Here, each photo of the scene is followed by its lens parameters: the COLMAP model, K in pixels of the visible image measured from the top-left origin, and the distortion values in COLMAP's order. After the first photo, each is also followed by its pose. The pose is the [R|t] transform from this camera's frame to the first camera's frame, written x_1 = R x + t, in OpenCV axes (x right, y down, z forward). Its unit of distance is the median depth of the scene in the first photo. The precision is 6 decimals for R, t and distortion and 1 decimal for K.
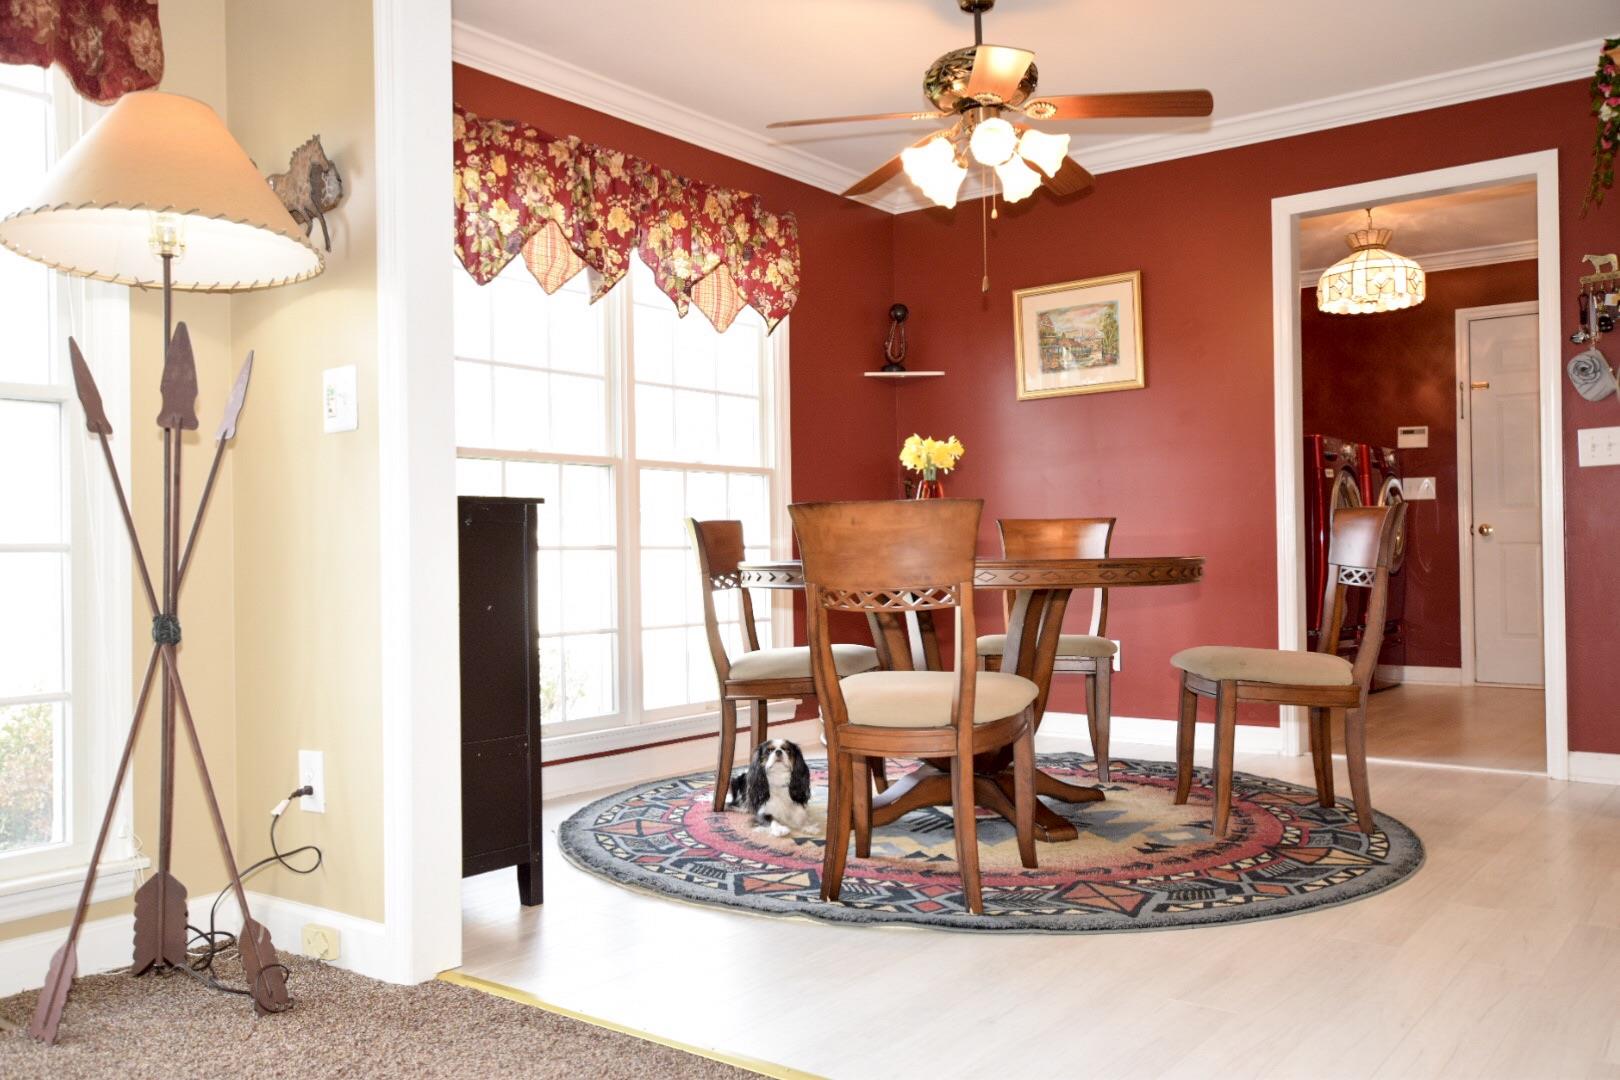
lens RADIAL K [[1315.2, 0, 809.5], [0, 1315.2, 542.1], [0, 0, 1]] dist [-0.010962, 0.000650]
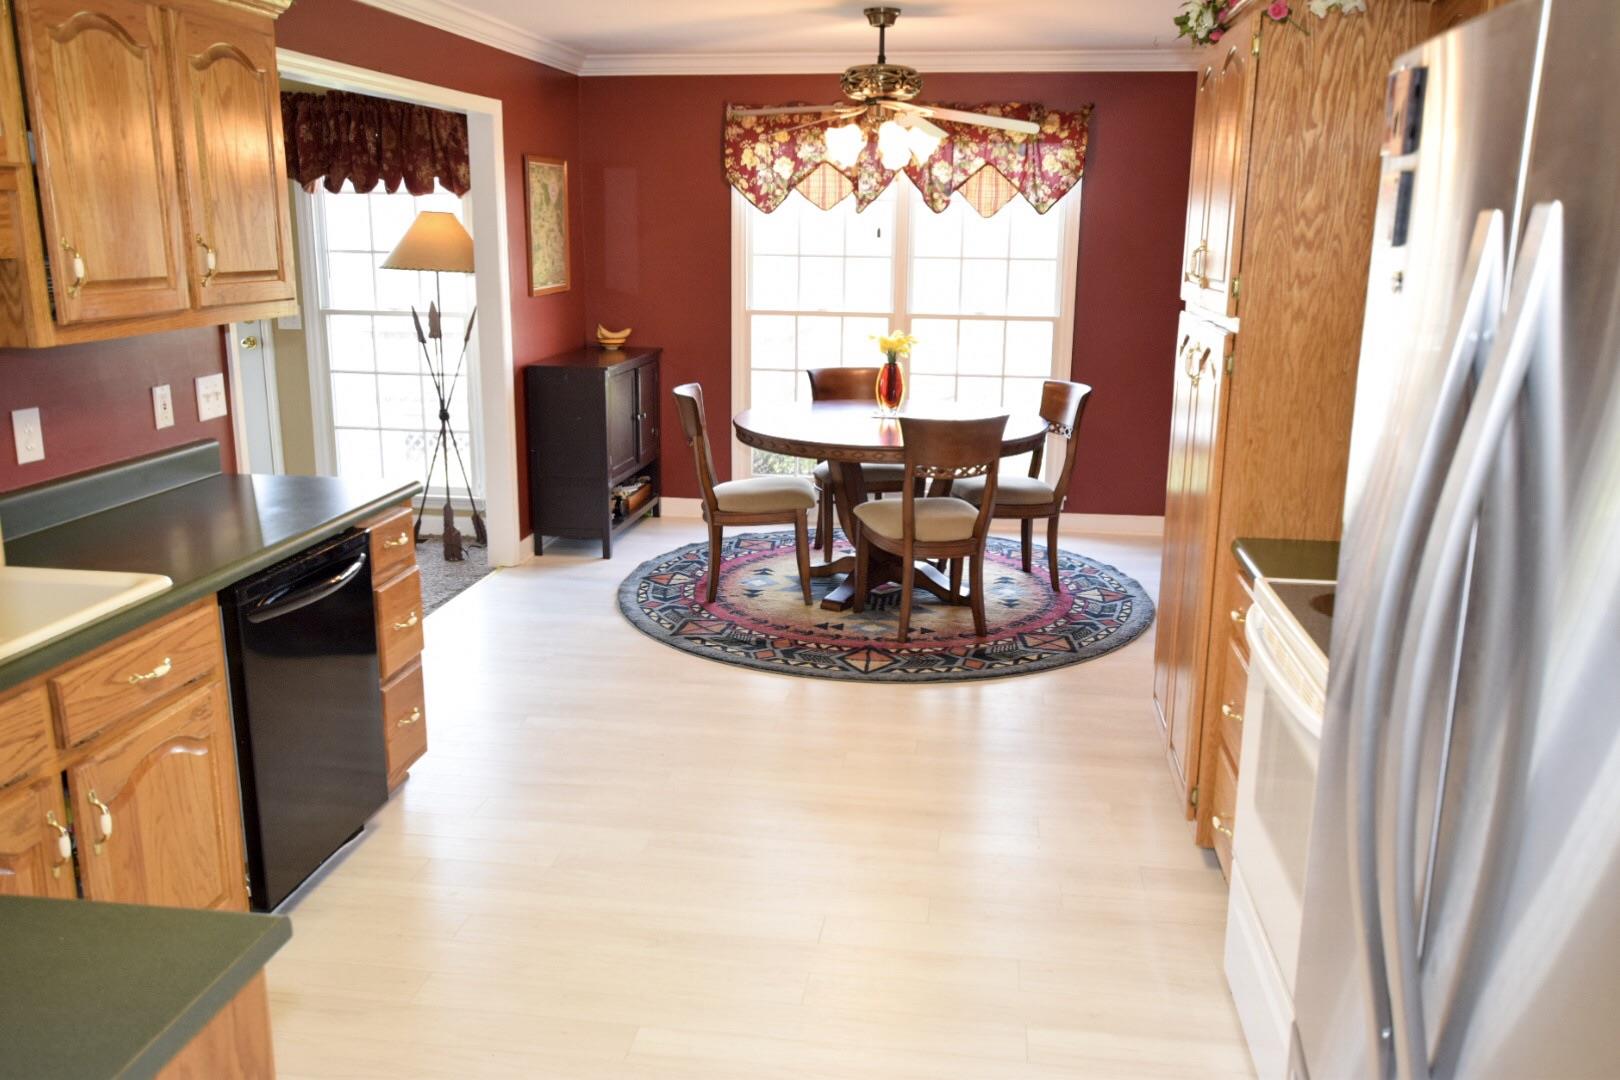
lens RADIAL K [[1315.2, 0, 809.3], [0, 1315.2, 539.5], [0, 0, 1]] dist [-0.010962, 0.000650]
pose [[0.502788, 0.230044, -0.833237, 1.249781], [-0.010723, 0.965523, 0.260095, -0.227044], [0.864343, -0.121837, 0.487920, 0.173106]]
